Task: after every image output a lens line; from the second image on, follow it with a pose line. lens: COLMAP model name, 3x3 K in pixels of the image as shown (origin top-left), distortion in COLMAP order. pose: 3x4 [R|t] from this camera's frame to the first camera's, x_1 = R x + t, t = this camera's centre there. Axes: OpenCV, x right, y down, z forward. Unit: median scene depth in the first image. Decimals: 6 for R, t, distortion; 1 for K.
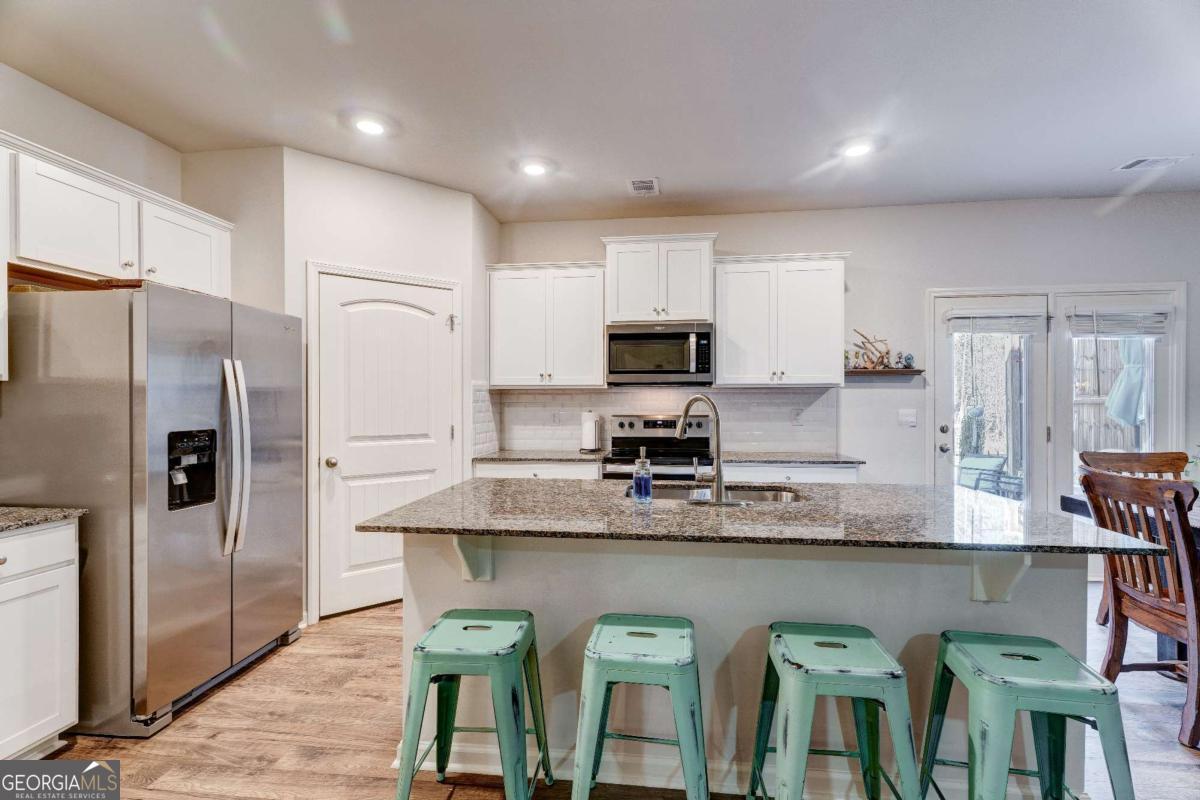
lens RADIAL K [[541.4, 0, 602.9], [0, 541.4, 401.8], [0, 0, 1]] dist [0.002538, 0.000241]
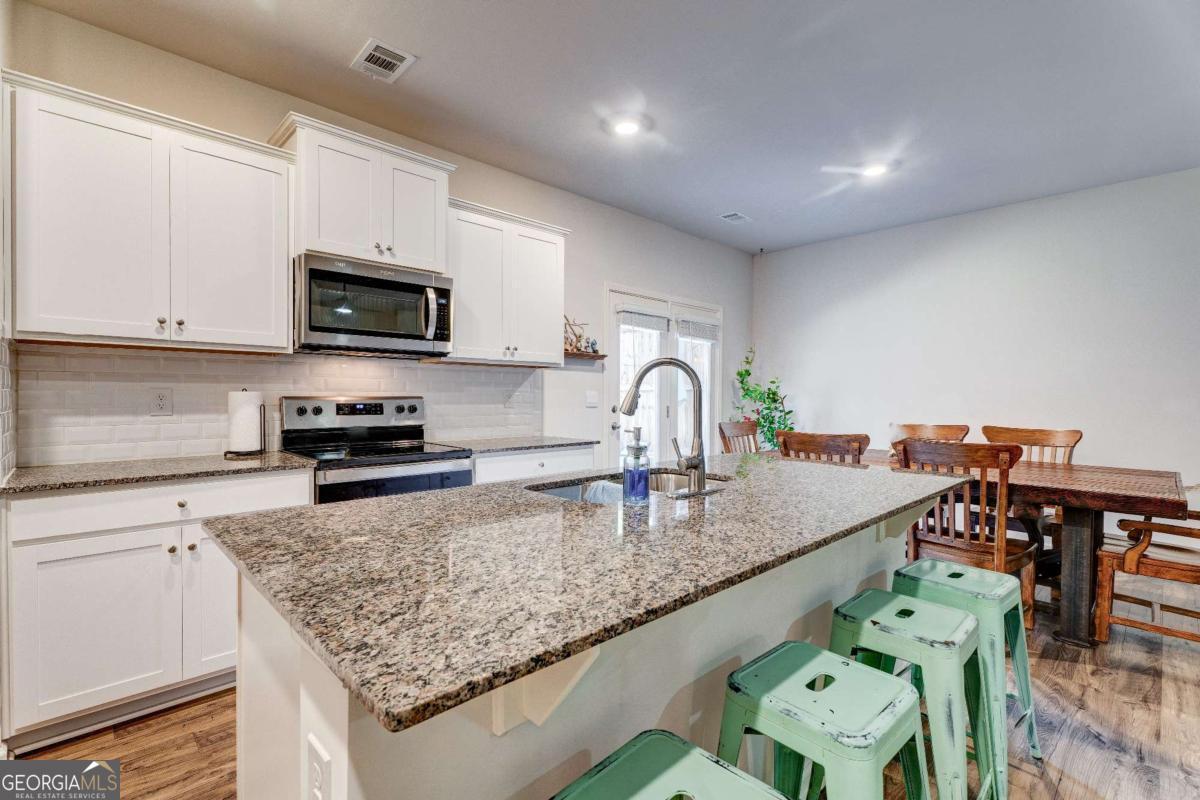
lens RADIAL K [[541.4, 0, 602.9], [0, 541.4, 401.8], [0, 0, 1]] dist [0.002538, 0.000241]
pose [[0.624716, -0.004722, 0.780838, -0.269635], [-0.006482, 0.999916, 0.011233, 0.023180], [-0.780825, -0.012079, 0.624633, 0.323648]]
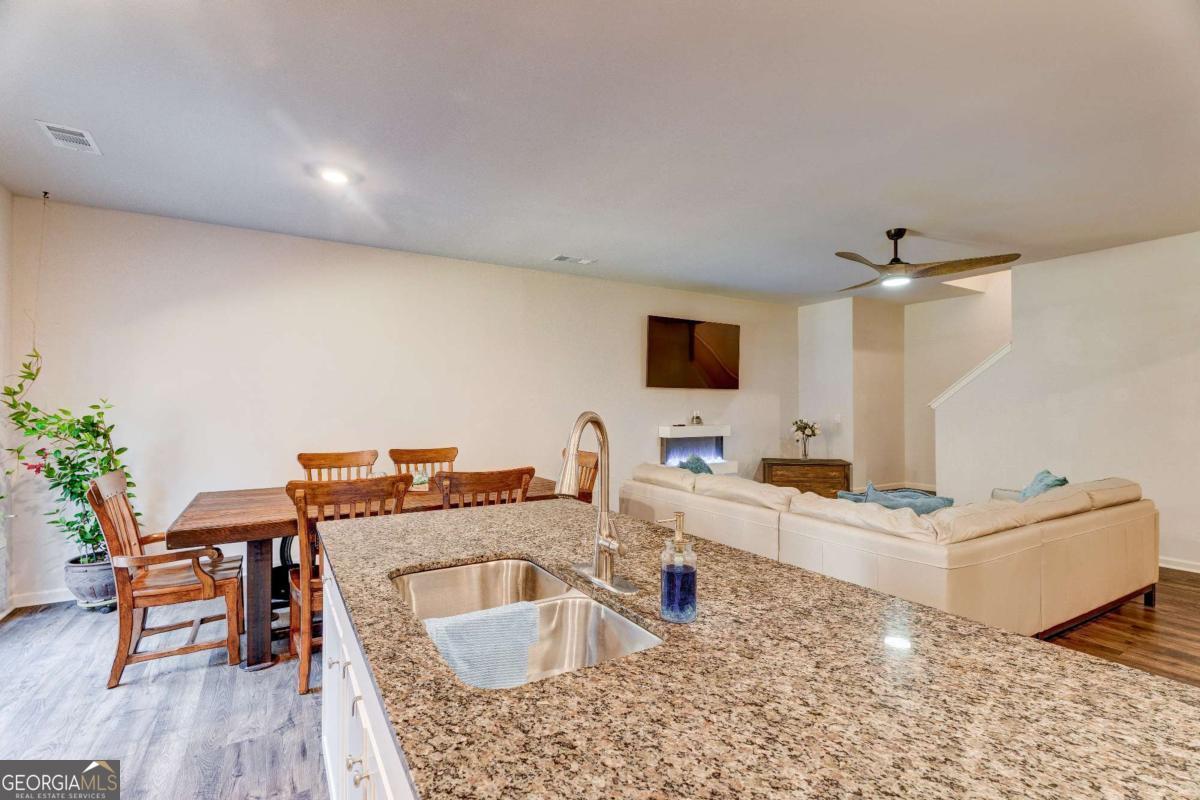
lens RADIAL K [[541.4, 0, 602.9], [0, 541.4, 401.8], [0, 0, 1]] dist [0.002538, 0.000241]
pose [[-0.618073, 0.007738, 0.786083, -0.146152], [0.005476, 0.999970, -0.005537, -0.016865], [-0.786102, 0.000882, -0.618096, 0.796793]]
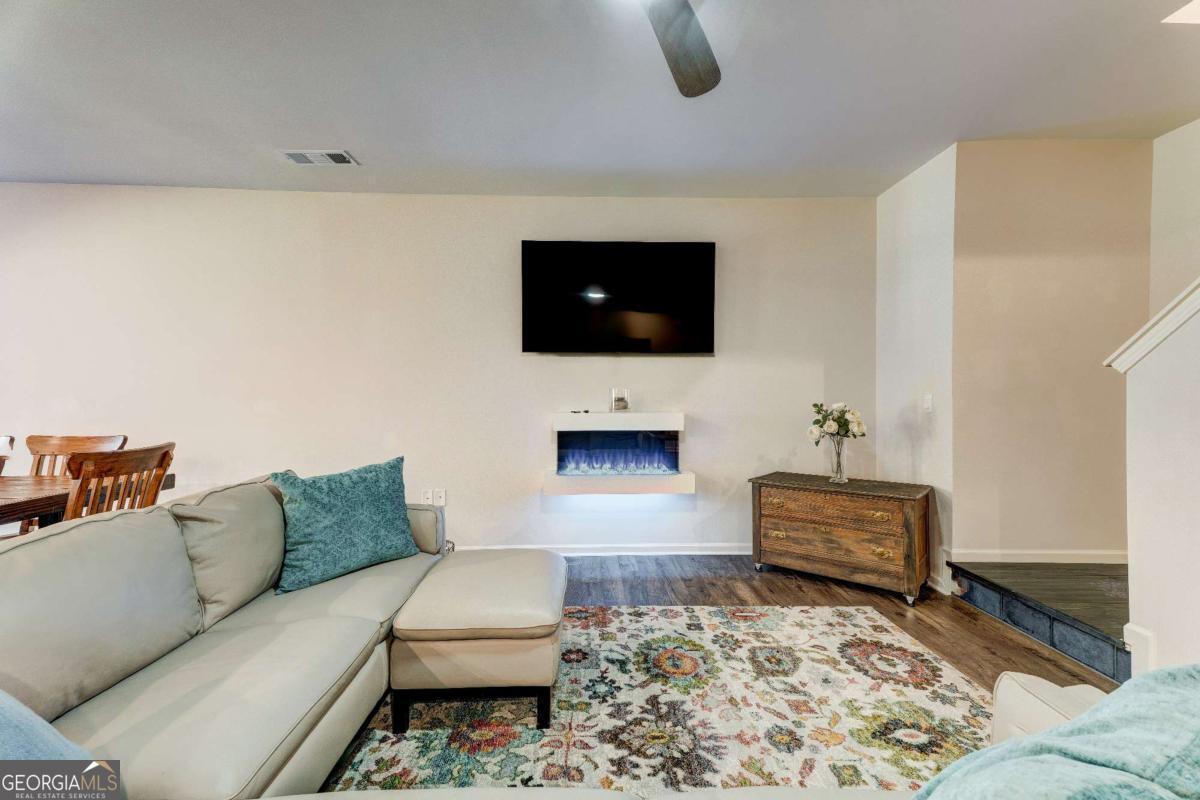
lens RADIAL K [[532.3, 0, 606.9], [0, 532.3, 401.4], [0, 0, 1]] dist [0.055560, 0.000231]
pose [[-0.154248, -0.000768, 0.988032, -0.005843], [0.007461, 0.999970, 0.001942, 0.027110], [-0.988004, 0.007671, -0.154238, -0.327983]]
